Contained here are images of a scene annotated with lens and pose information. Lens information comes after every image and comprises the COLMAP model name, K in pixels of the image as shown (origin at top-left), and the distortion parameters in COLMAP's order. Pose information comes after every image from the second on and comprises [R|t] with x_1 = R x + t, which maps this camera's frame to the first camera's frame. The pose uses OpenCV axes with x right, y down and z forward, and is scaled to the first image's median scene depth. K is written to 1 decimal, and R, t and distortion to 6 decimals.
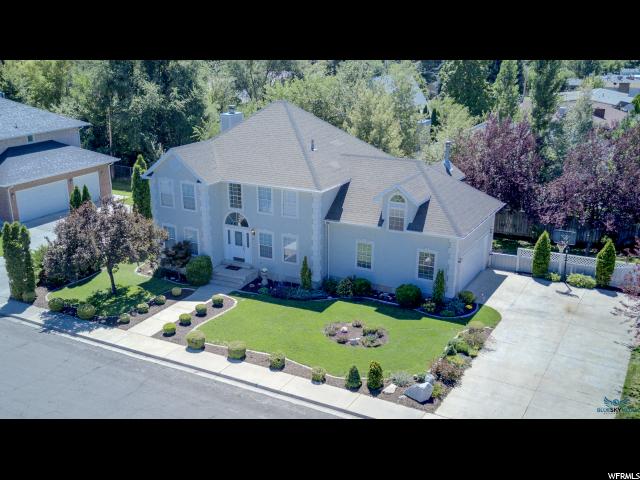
lens RADIAL K [[678.2, 0, 318.8], [0, 678.2, 241.2], [0, 0, 1]] dist [-0.053885, 0.000000]
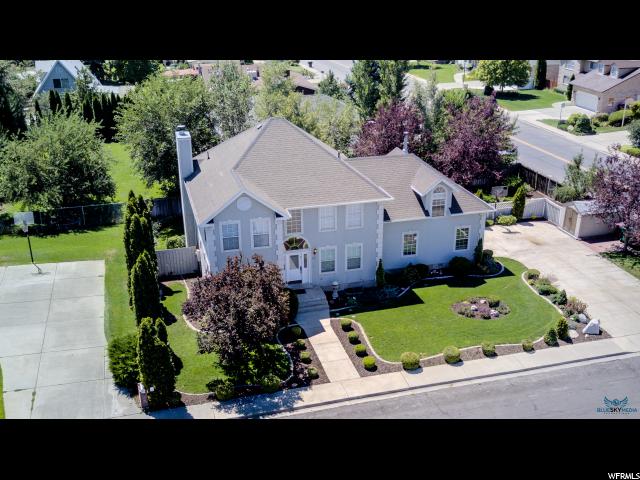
lens RADIAL K [[678.2, 0, 320.6], [0, 678.2, 240.9], [0, 0, 1]] dist [-0.053885, 0.000000]
pose [[0.727984, -0.258000, 0.635197, -0.757679], [0.206054, 0.965992, 0.156206, -0.191572], [-0.653896, 0.017170, 0.756389, 0.245579]]
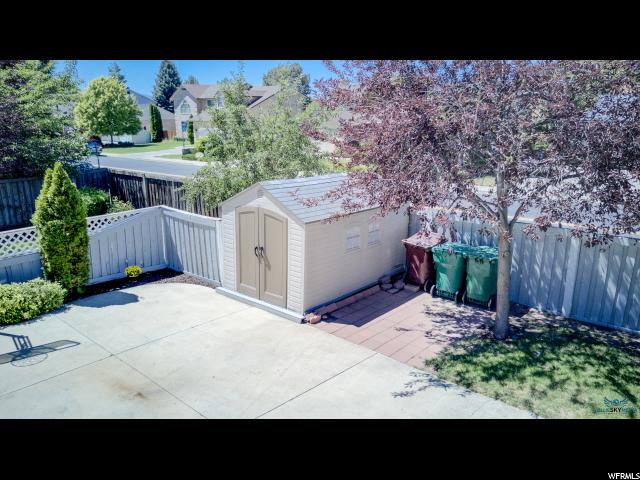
lens RADIAL K [[478.8, 0, 318.2], [0, 478.8, 241.1], [0, 0, 1]] dist [0.001493, 0.001581]
pose [[0.208190, -0.240923, 0.947952, 0.213467], [0.287704, 0.941395, 0.176071, 0.033294], [-0.934817, 0.236073, 0.265304, 0.825279]]
